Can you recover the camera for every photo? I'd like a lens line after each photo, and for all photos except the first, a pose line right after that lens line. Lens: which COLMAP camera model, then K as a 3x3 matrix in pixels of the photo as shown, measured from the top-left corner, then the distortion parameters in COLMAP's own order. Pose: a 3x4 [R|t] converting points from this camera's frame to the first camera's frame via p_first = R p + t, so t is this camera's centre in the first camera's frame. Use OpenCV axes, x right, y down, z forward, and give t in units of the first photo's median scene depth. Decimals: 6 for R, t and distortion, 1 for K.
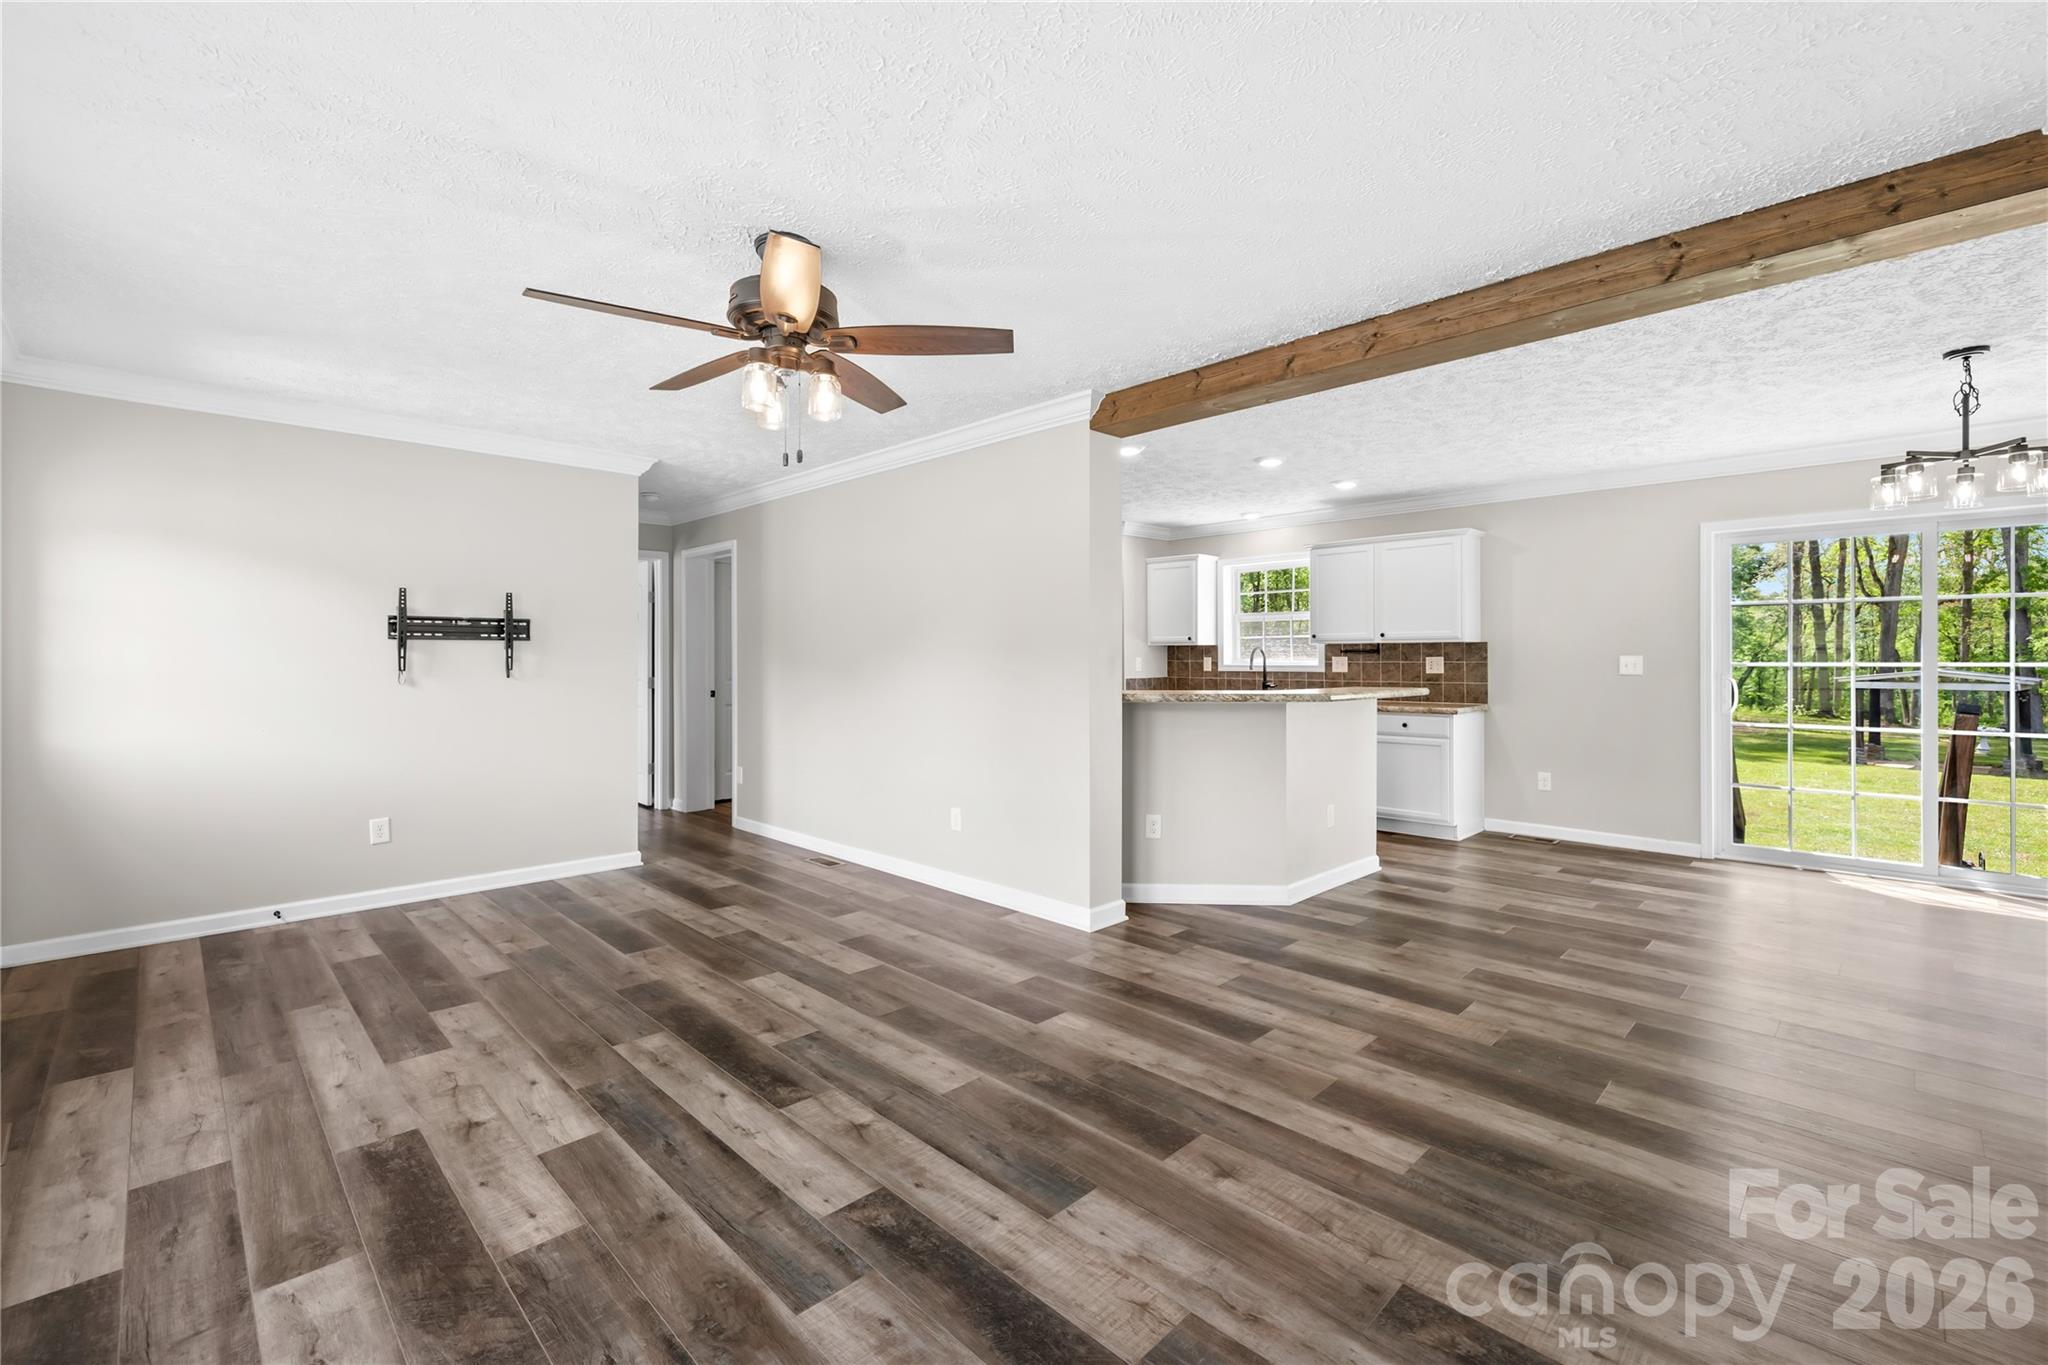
lens RADIAL K [[873.3, 0, 1044.3], [0, 873.3, 664.5], [0, 0, 1]] dist [0.003156, 0.000321]
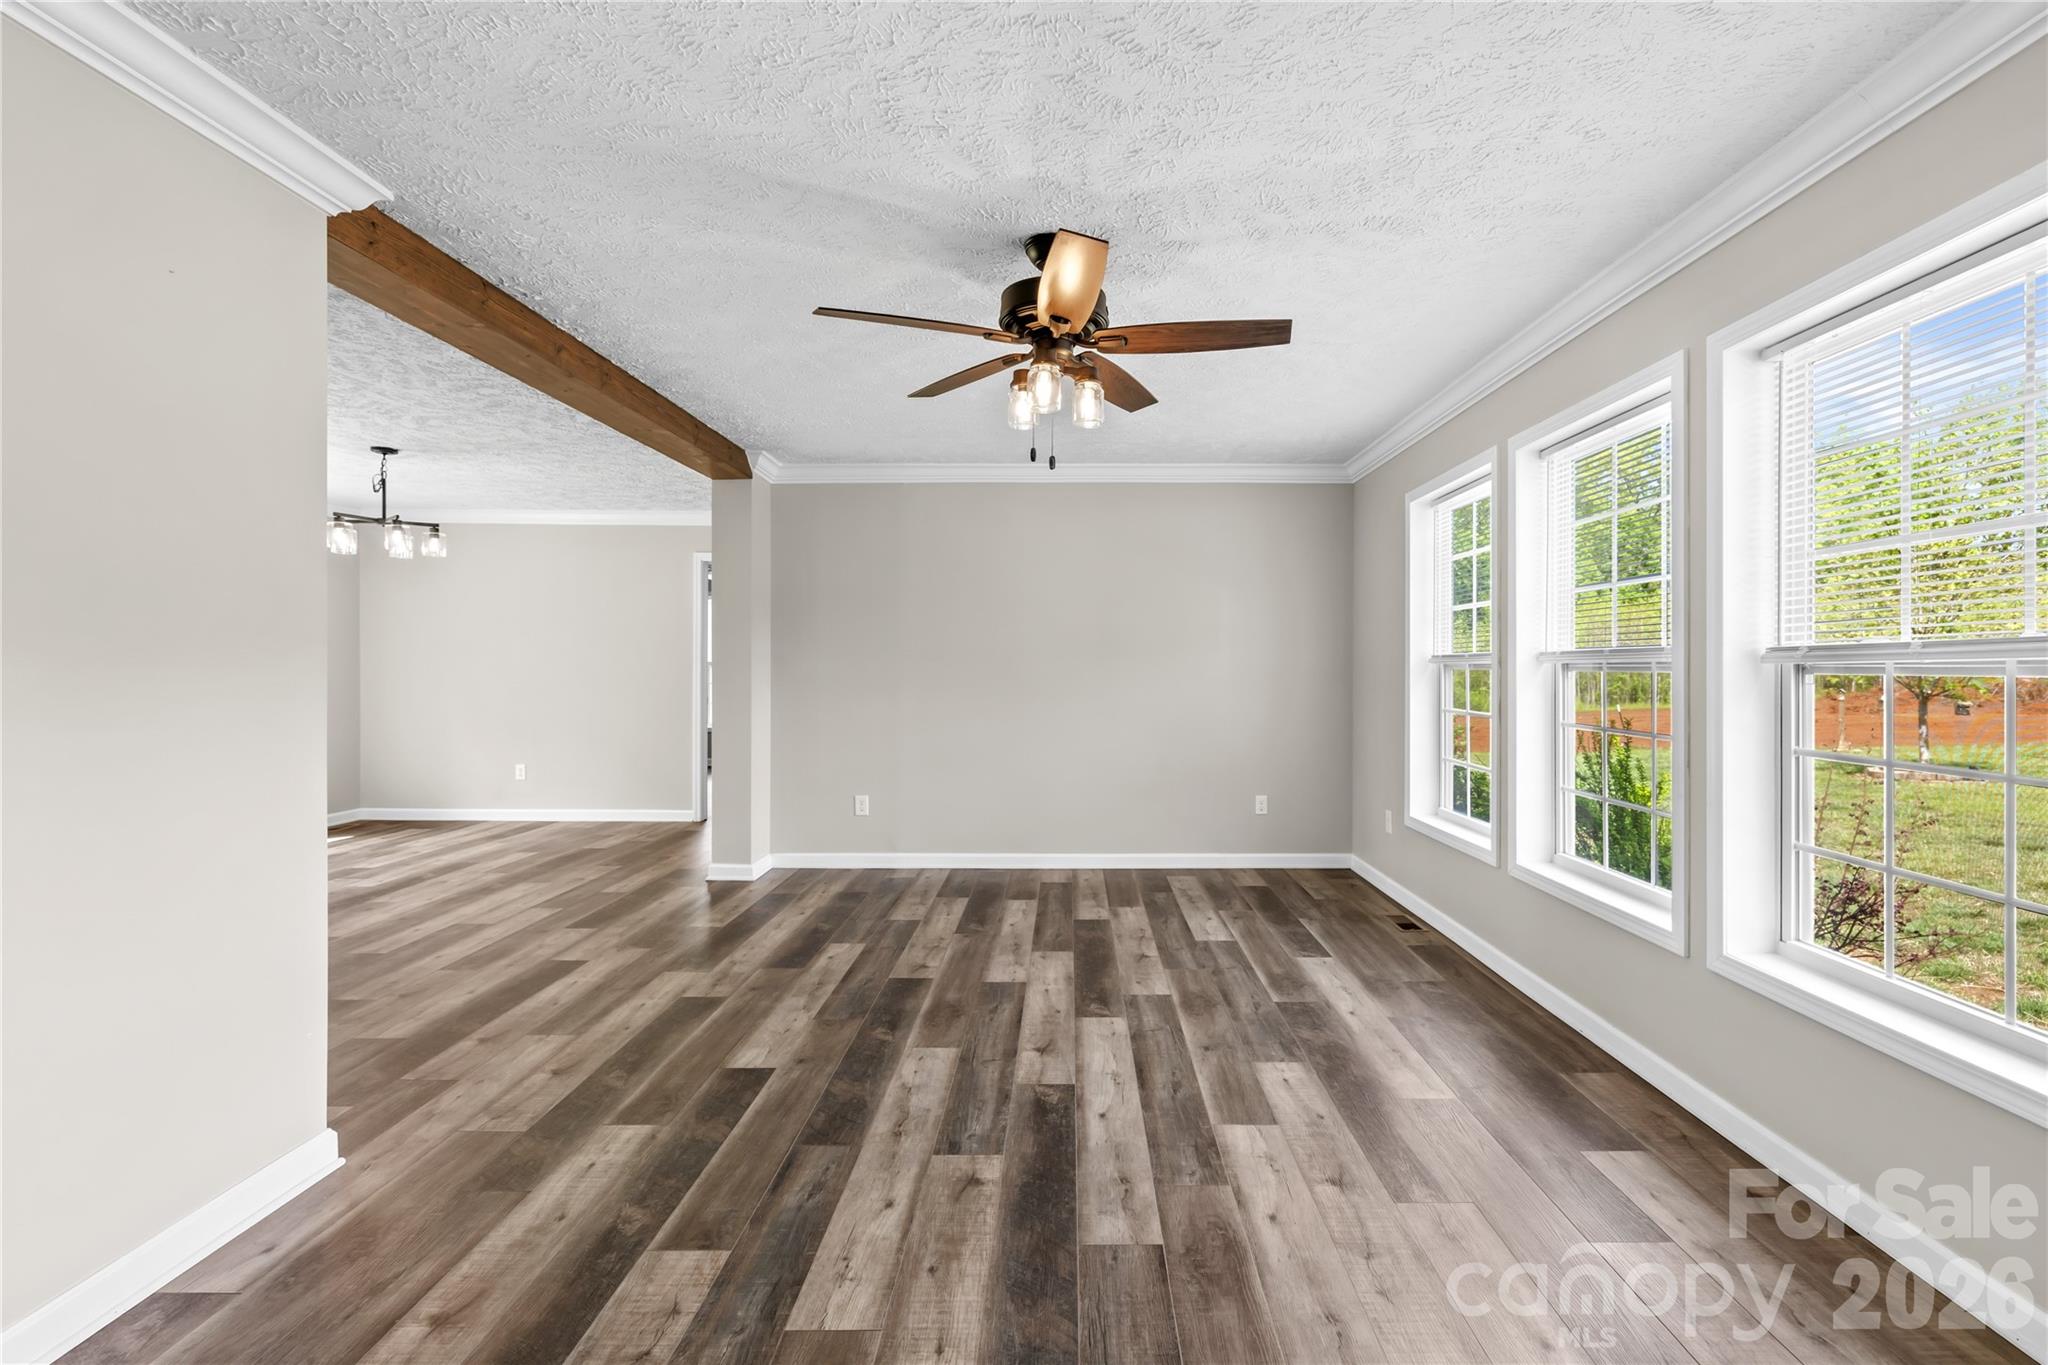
lens RADIAL K [[873.3, 0, 1044.3], [0, 873.3, 664.5], [0, 0, 1]] dist [0.003156, 0.000321]
pose [[-0.671831, 0.000409, 0.740704, -1.001183], [0.003061, 0.999993, 0.002225, -0.001355], [-0.740698, 0.003762, -0.671827, 1.636309]]
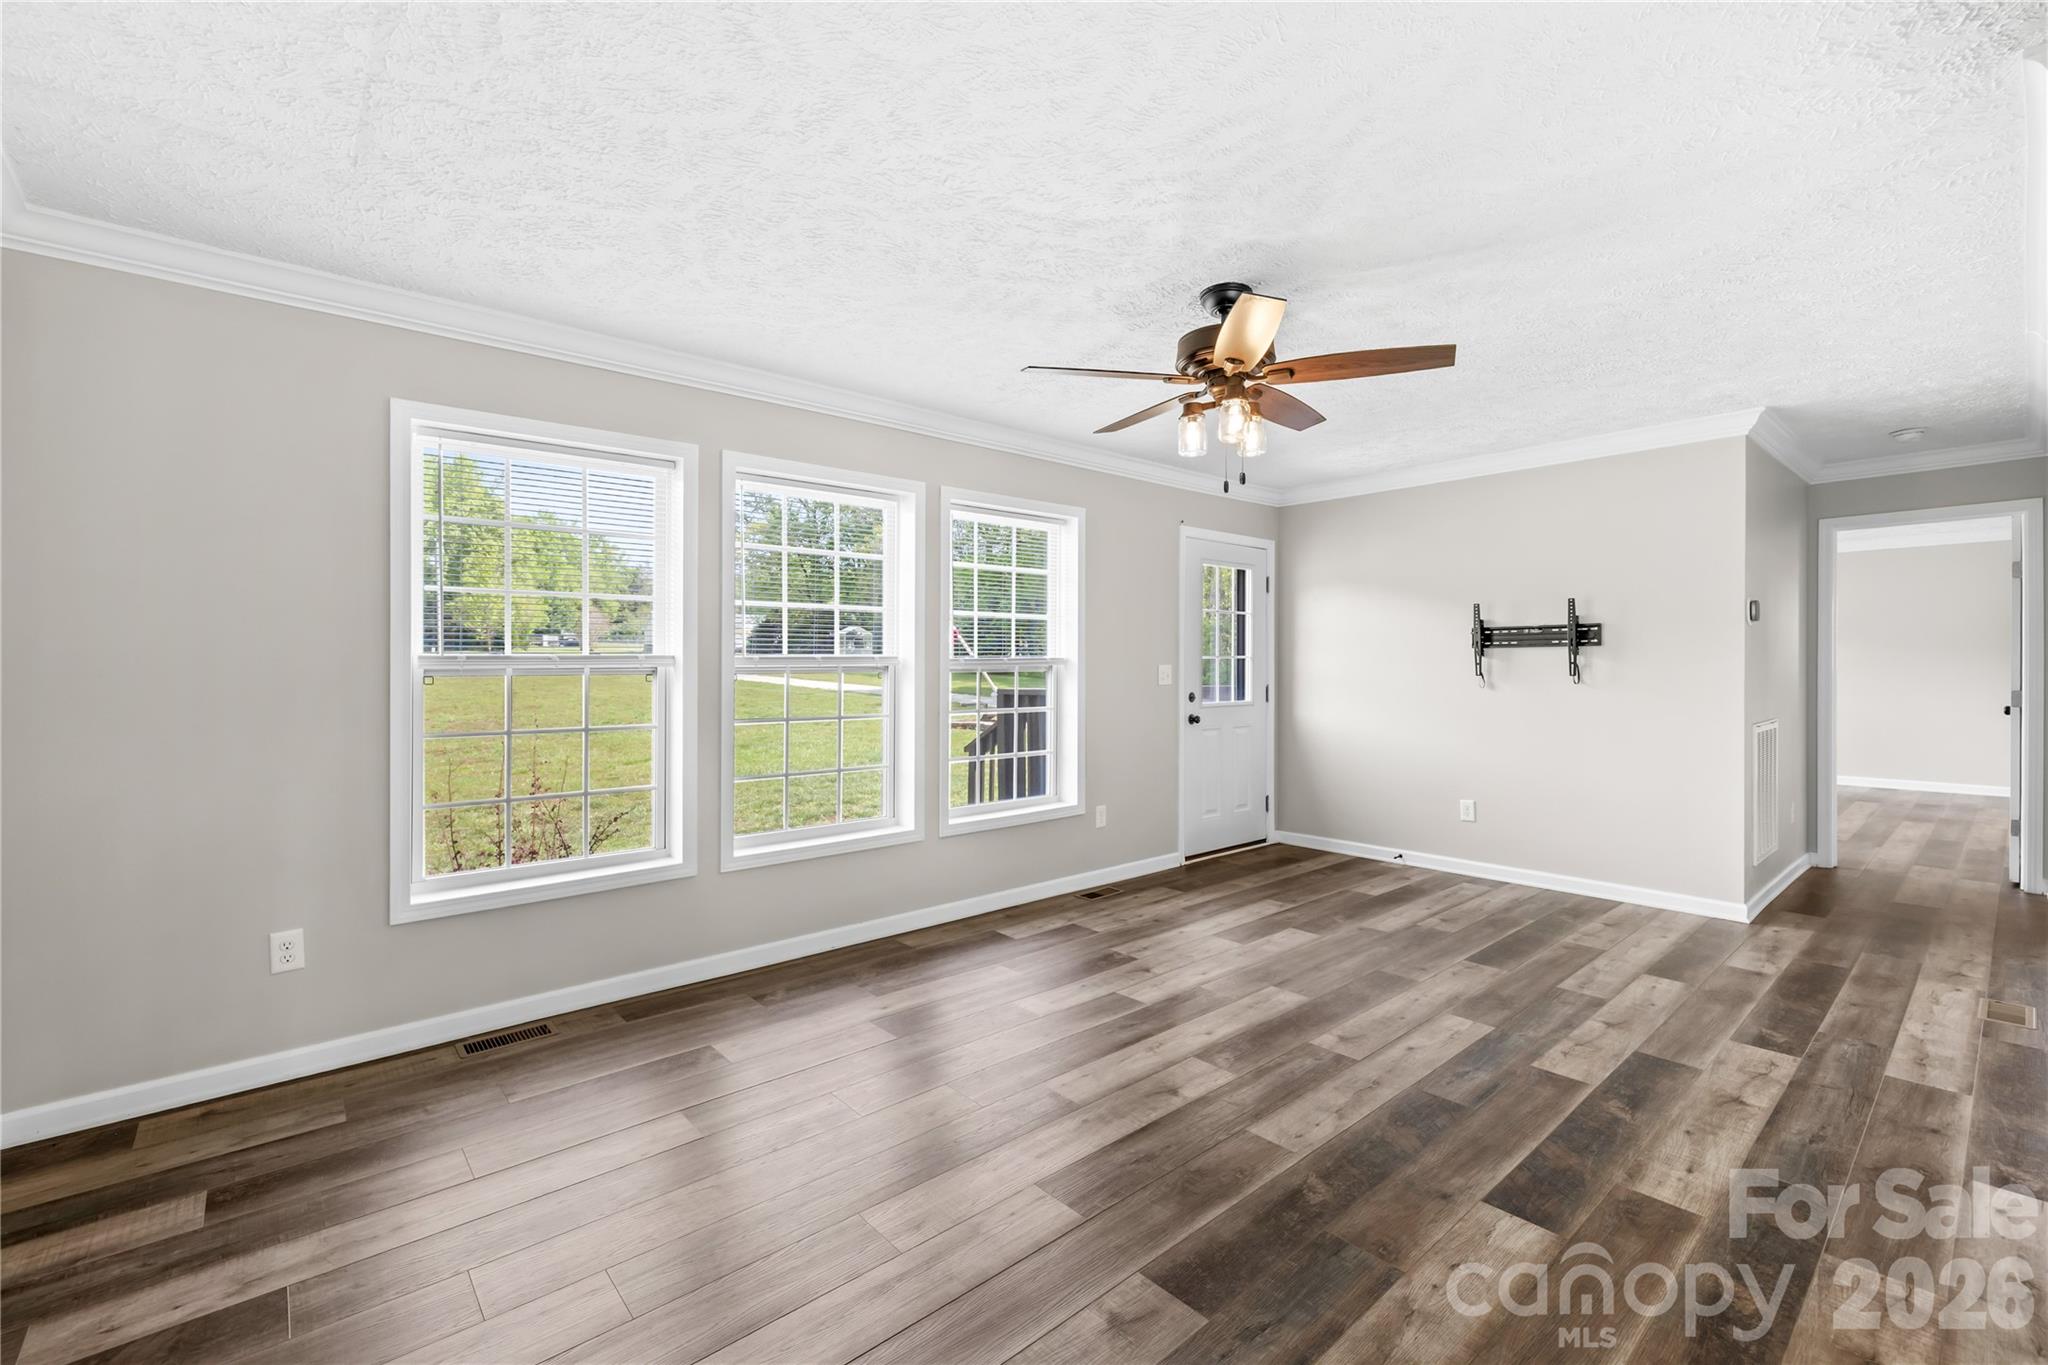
lens RADIAL K [[902.4, 0, 1001.8], [0, 902.4, 665.3], [0, 0, 1]] dist [0.002138, 0.000089]
pose [[-0.101979, -0.001743, -0.994785, 0.858298], [-0.001407, 0.999998, -0.001608, -0.005625], [0.994786, 0.001236, -0.101981, 0.819840]]
